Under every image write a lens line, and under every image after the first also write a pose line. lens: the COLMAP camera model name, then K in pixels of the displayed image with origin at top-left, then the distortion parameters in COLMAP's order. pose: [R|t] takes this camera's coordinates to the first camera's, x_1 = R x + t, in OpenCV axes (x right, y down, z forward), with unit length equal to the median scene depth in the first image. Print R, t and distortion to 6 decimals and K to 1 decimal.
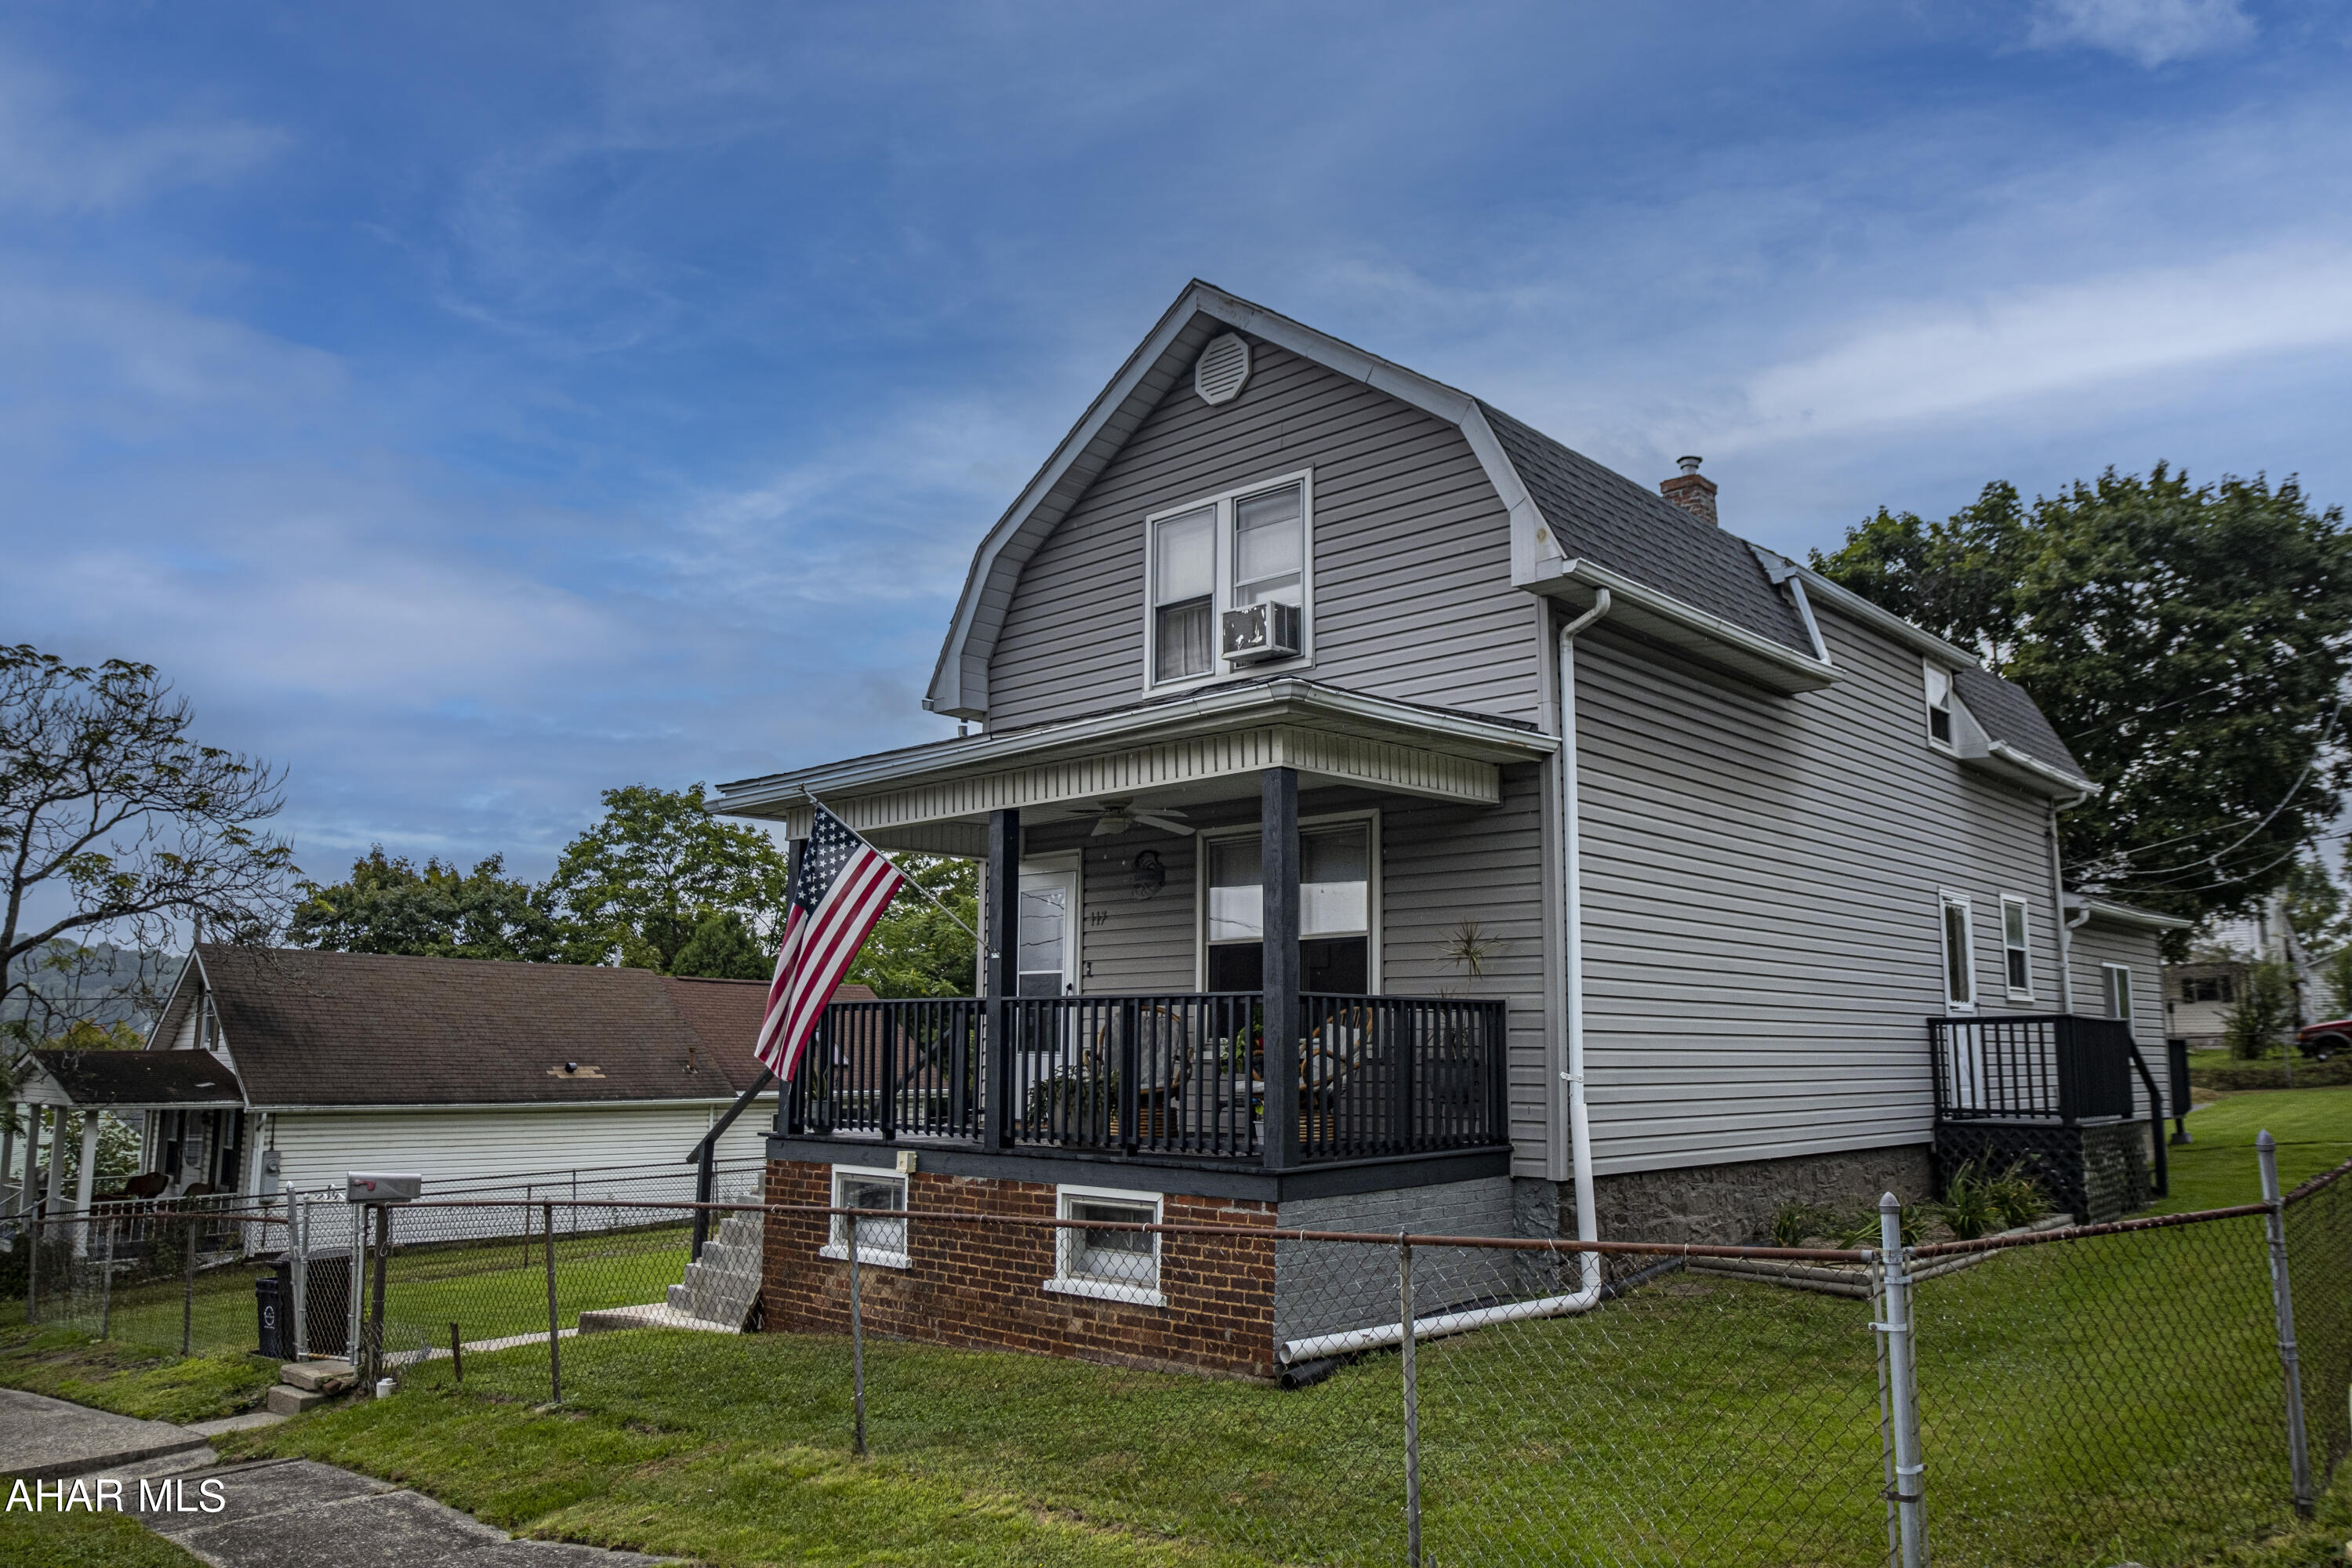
lens RADIAL K [[1658.9, 0, 1191.9], [0, 1658.9, 791.1], [0, 0, 1]] dist [-0.077456, 0.053552]
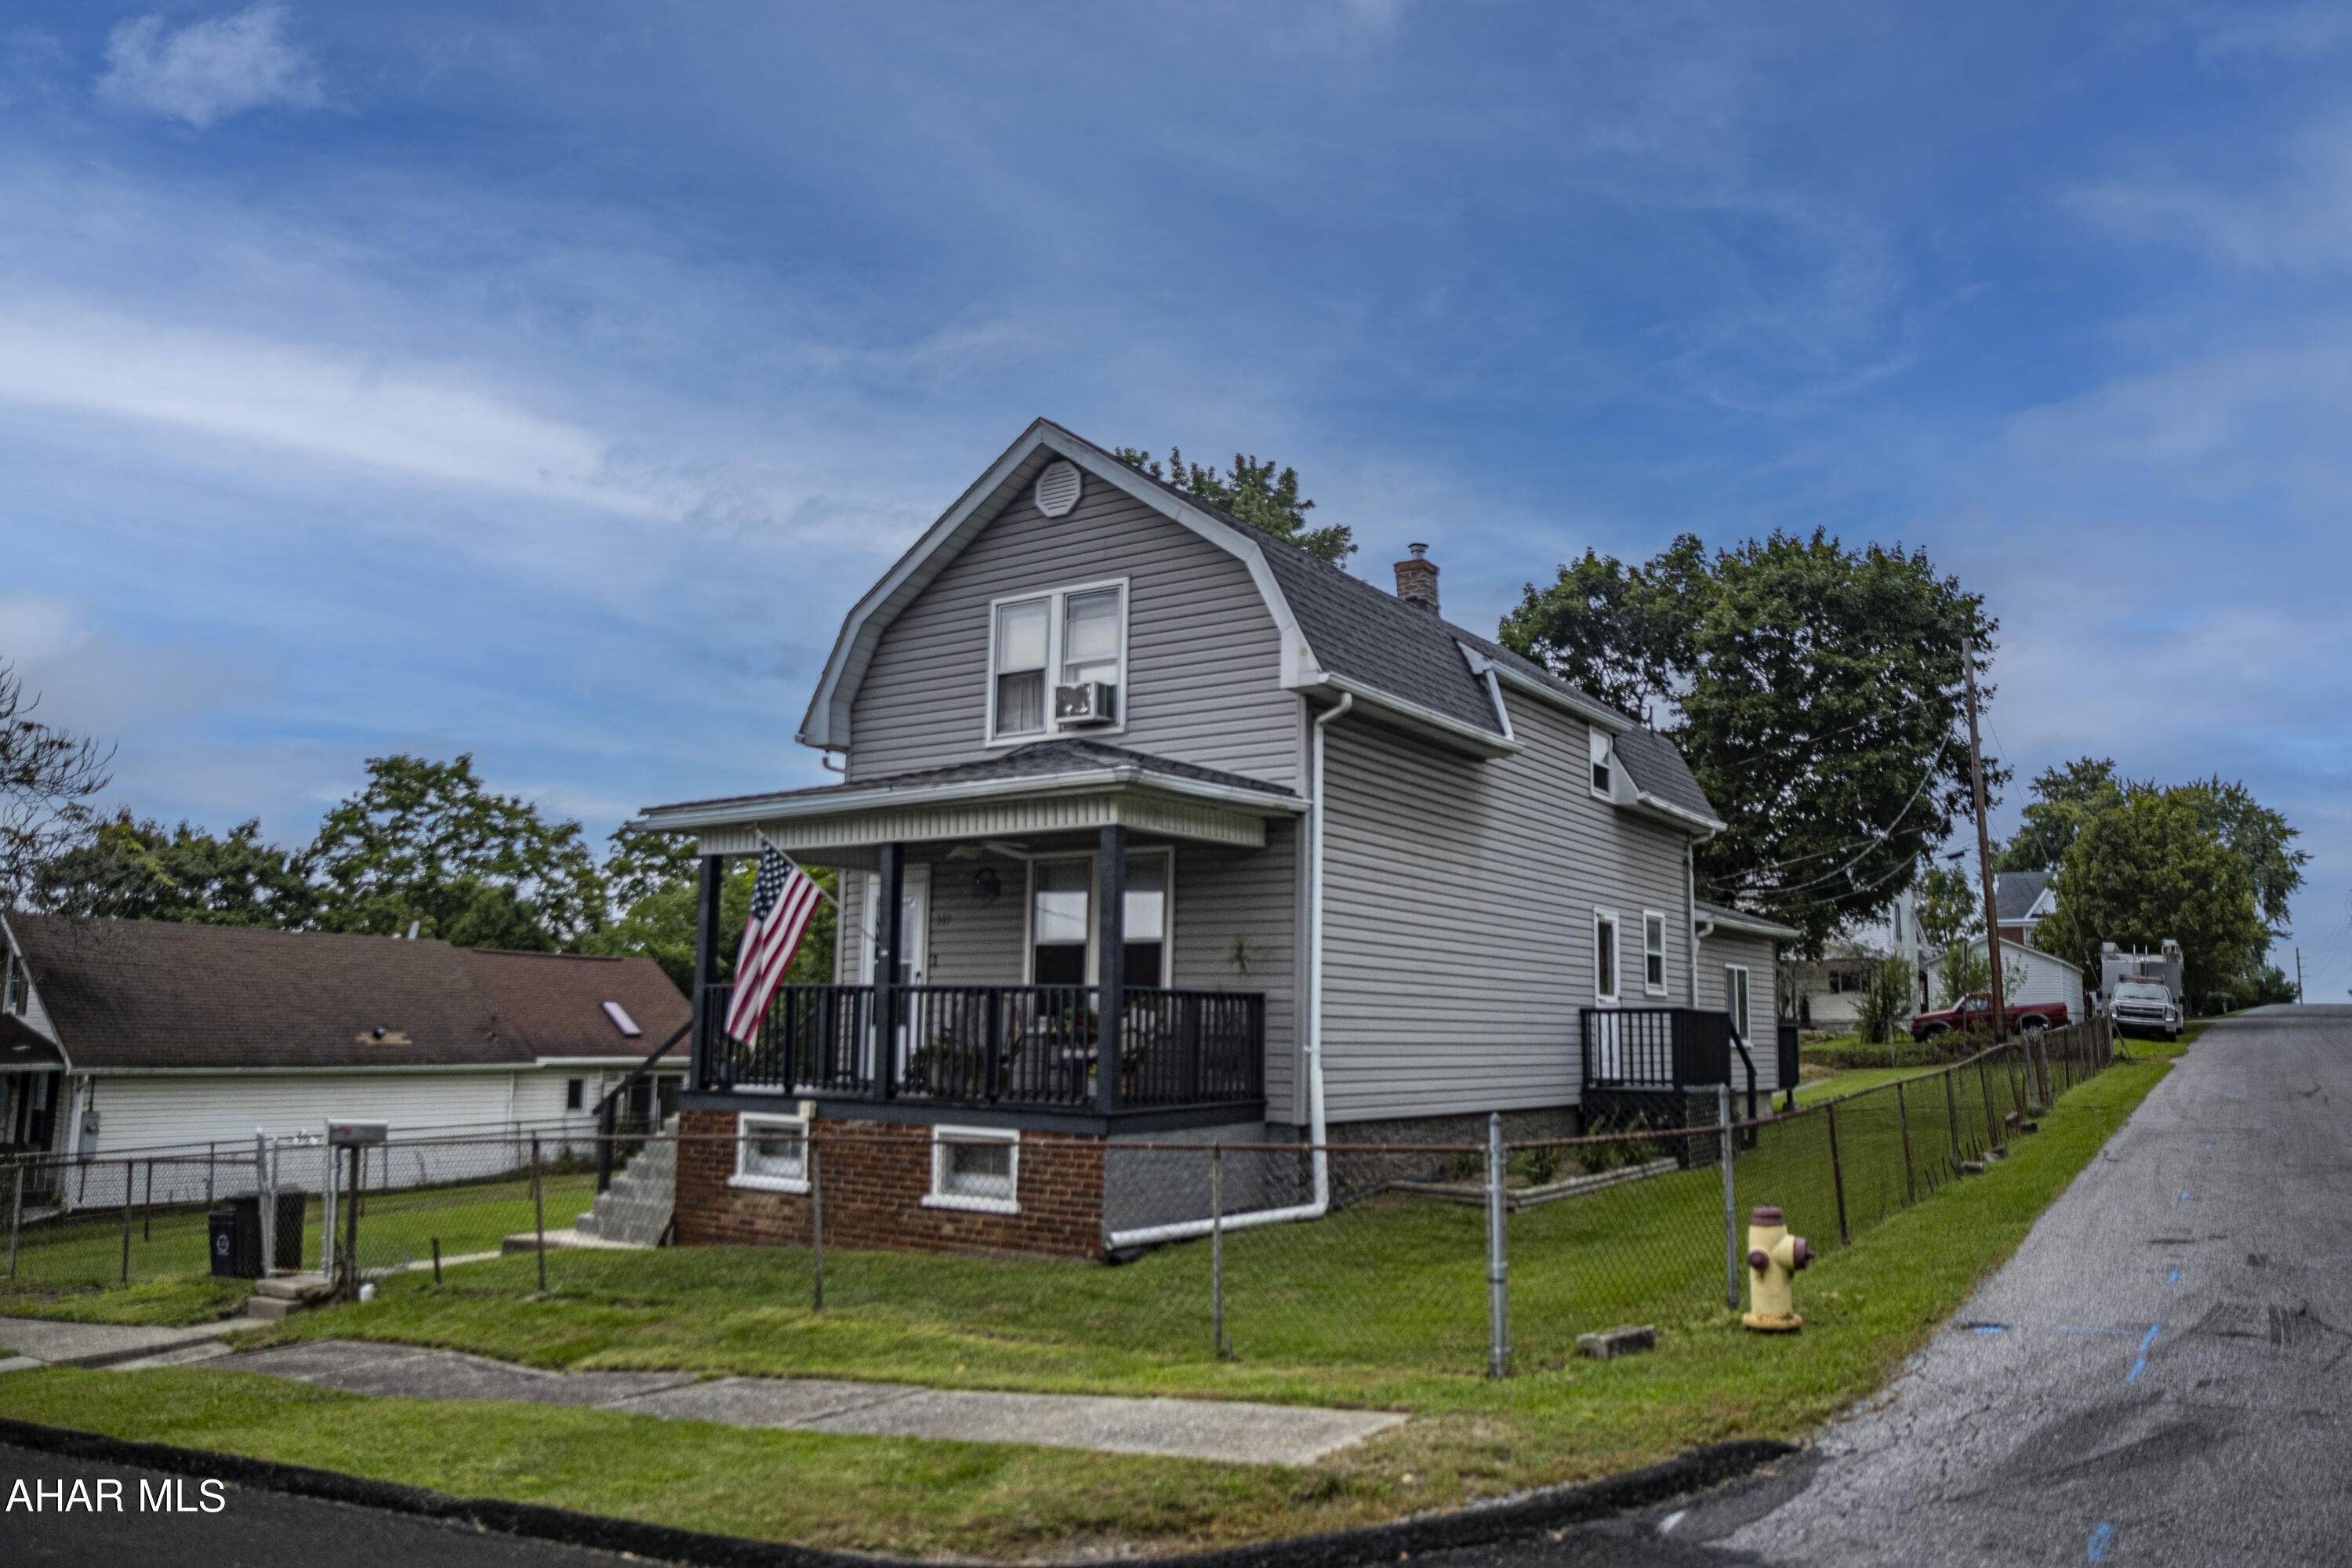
lens RADIAL K [[1658.9, 0, 1191.9], [0, 1658.9, 791.1], [0, 0, 1]] dist [-0.077456, 0.053552]
pose [[0.986812, 0.032221, 0.158629, -0.074784], [-0.034675, 0.999318, 0.012726, -0.044729], [-0.158111, -0.018059, 0.987256, -0.272815]]
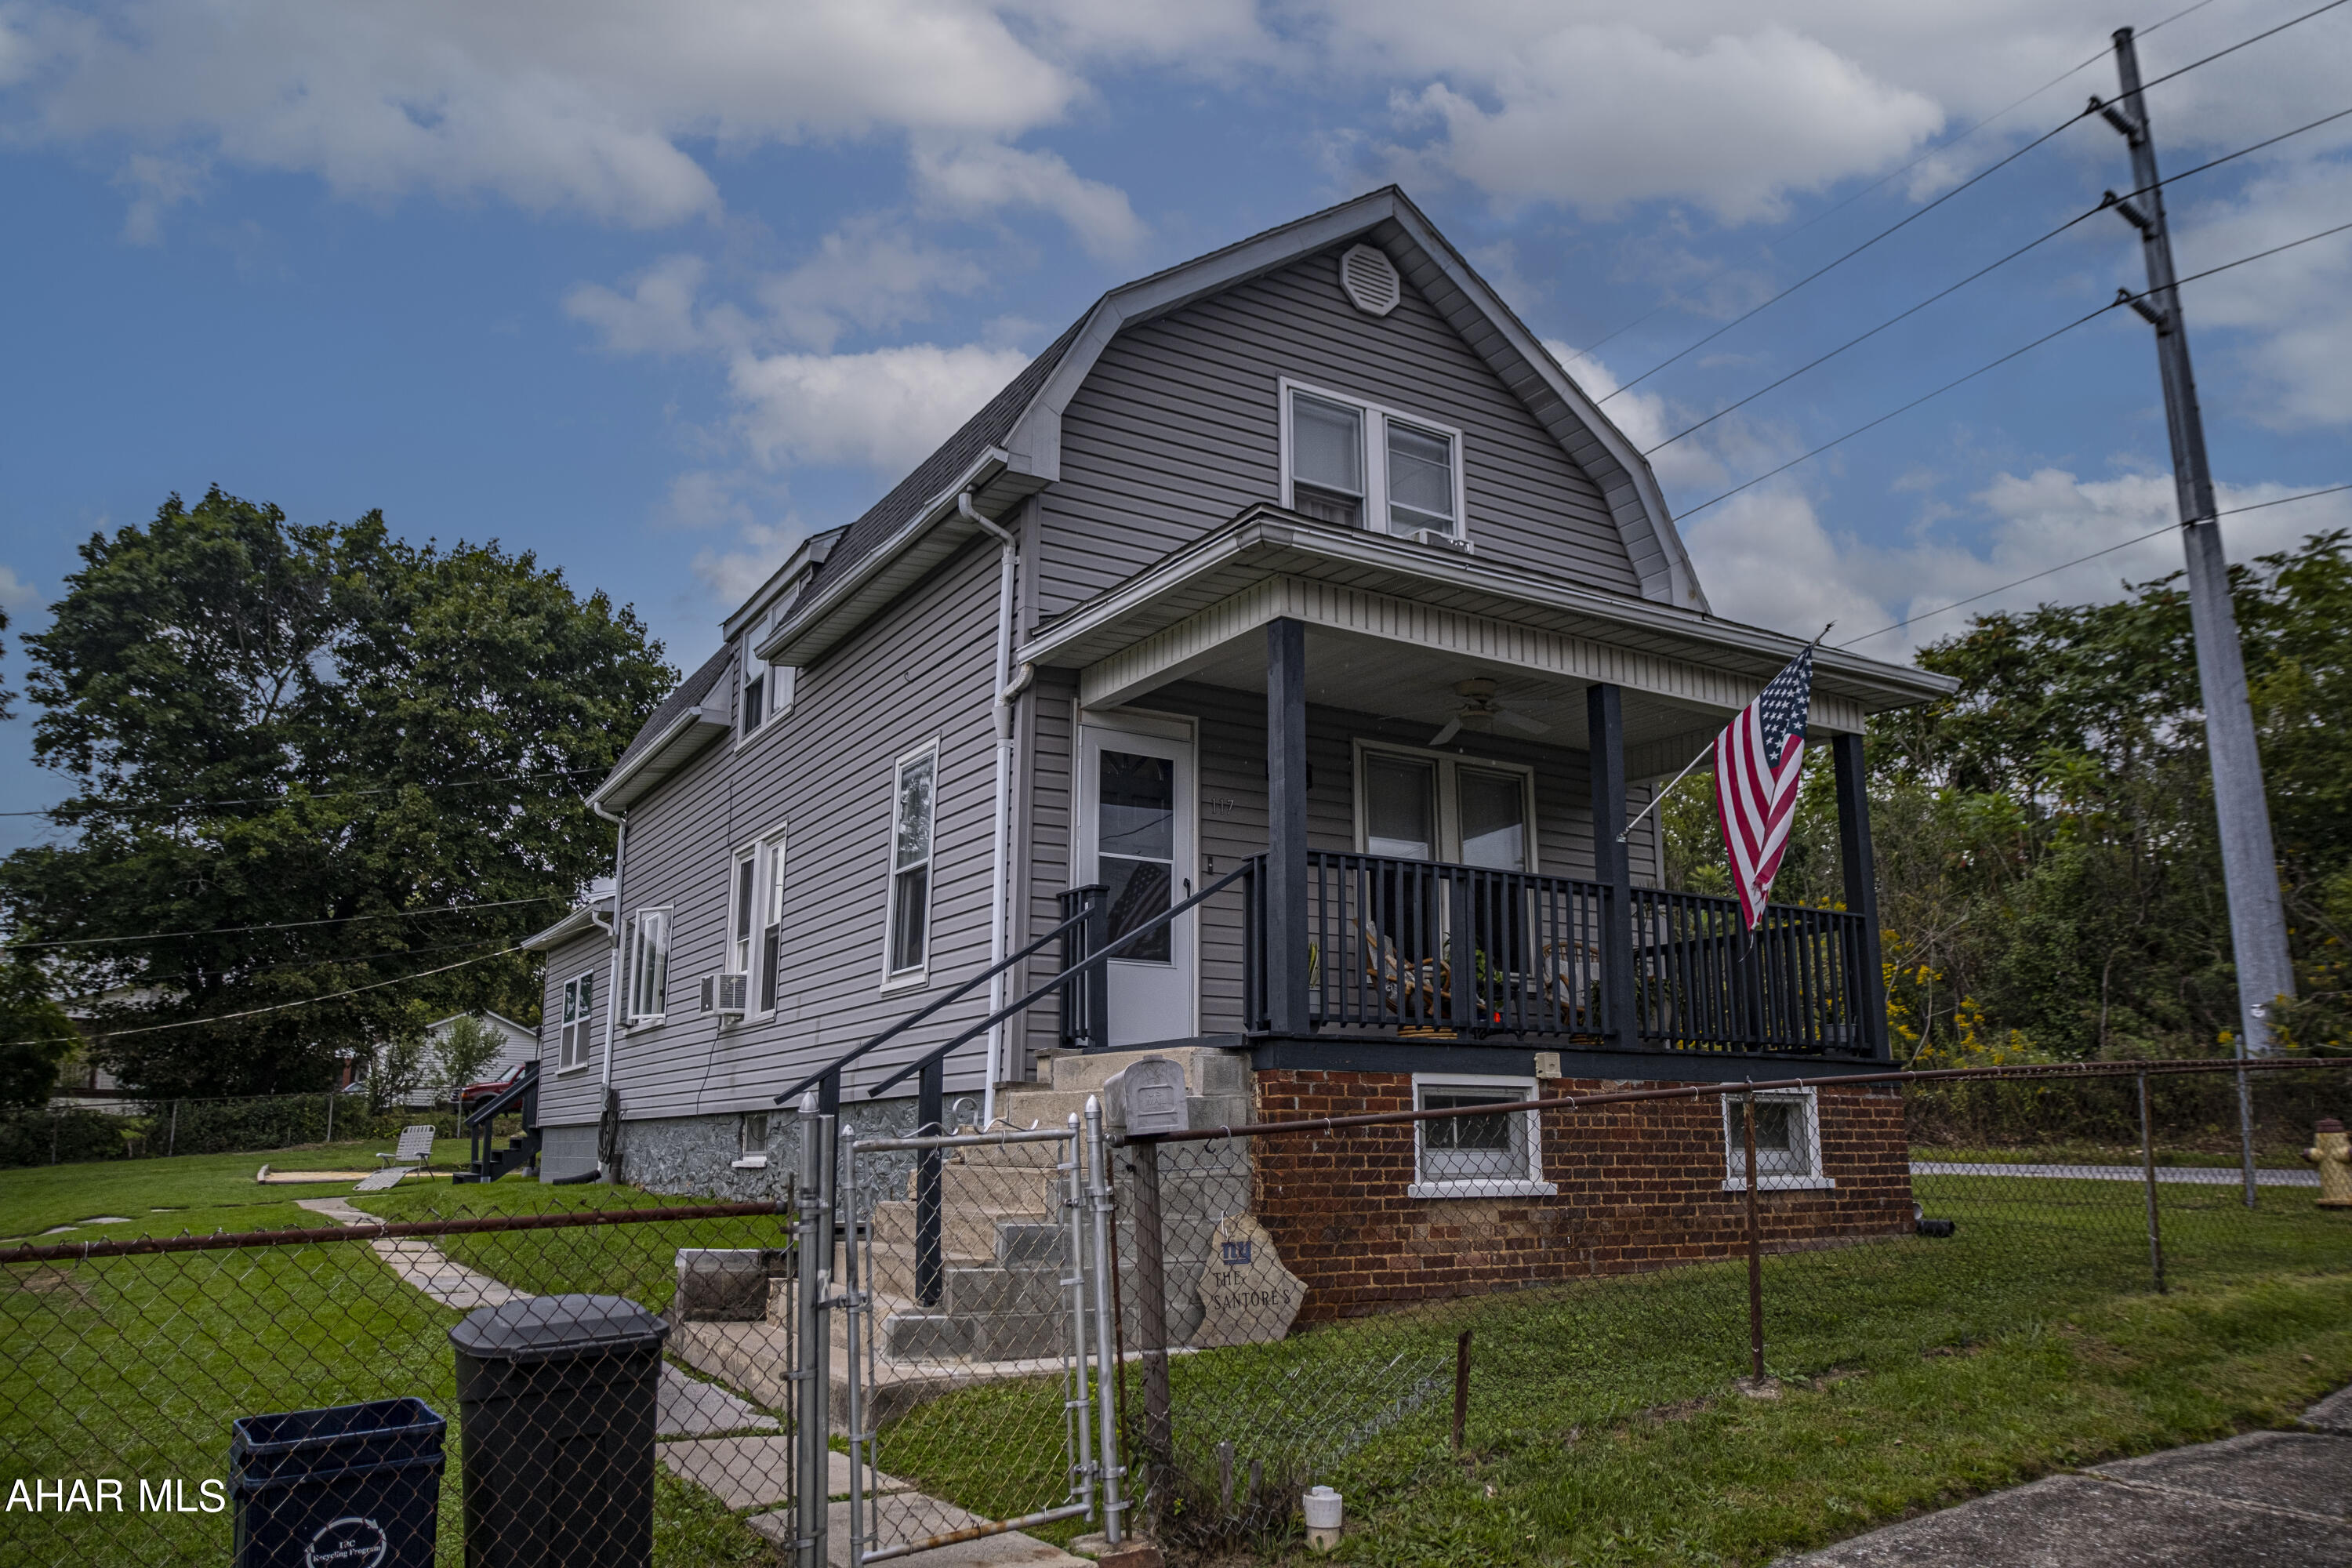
lens RADIAL K [[1658.9, 0, 1191.9], [0, 1658.9, 791.1], [0, 0, 1]] dist [-0.077456, 0.053552]
pose [[0.270890, 0.206606, 0.940177, -0.864808], [-0.150558, 0.973769, -0.170609, 0.219077], [-0.950763, -0.095335, 0.294891, 0.794972]]
